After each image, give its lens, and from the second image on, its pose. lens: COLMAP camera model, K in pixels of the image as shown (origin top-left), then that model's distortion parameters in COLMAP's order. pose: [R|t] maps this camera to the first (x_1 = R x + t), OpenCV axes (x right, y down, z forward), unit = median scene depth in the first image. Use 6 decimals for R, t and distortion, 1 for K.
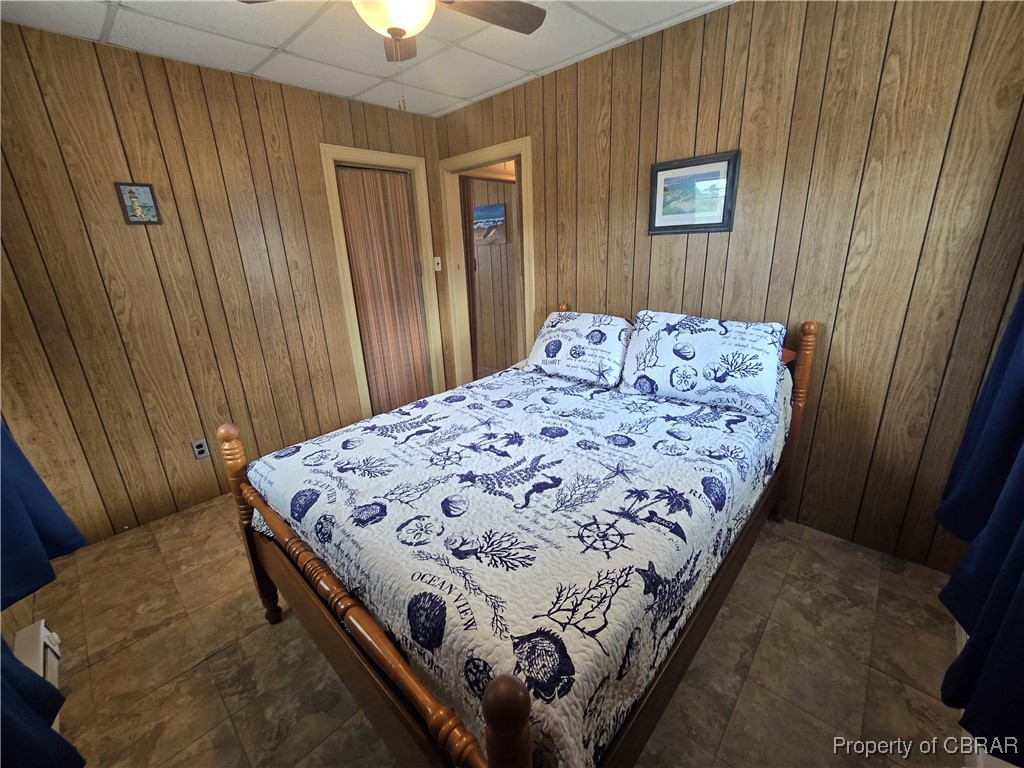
lens RADIAL K [[419.4, 0, 508.3], [0, 419.4, 379.6], [0, 0, 1]] dist [-0.001660, 0.000356]
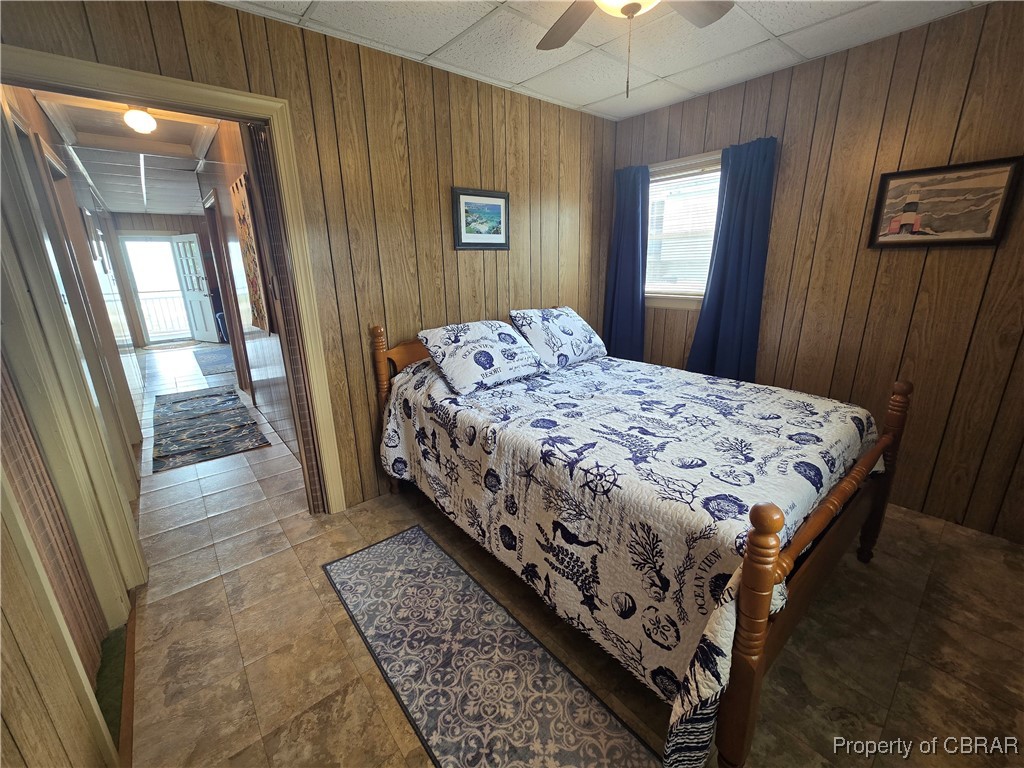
lens RADIAL K [[410.5, 0, 508.5], [0, 410.5, 391.0], [0, 0, 1]] dist [-0.017550, 0.000031]
pose [[0.124543, -0.268646, 0.955154, -0.881469], [0.309258, 0.925205, 0.219898, -0.215605], [-0.942788, 0.268002, 0.198308, 0.839428]]
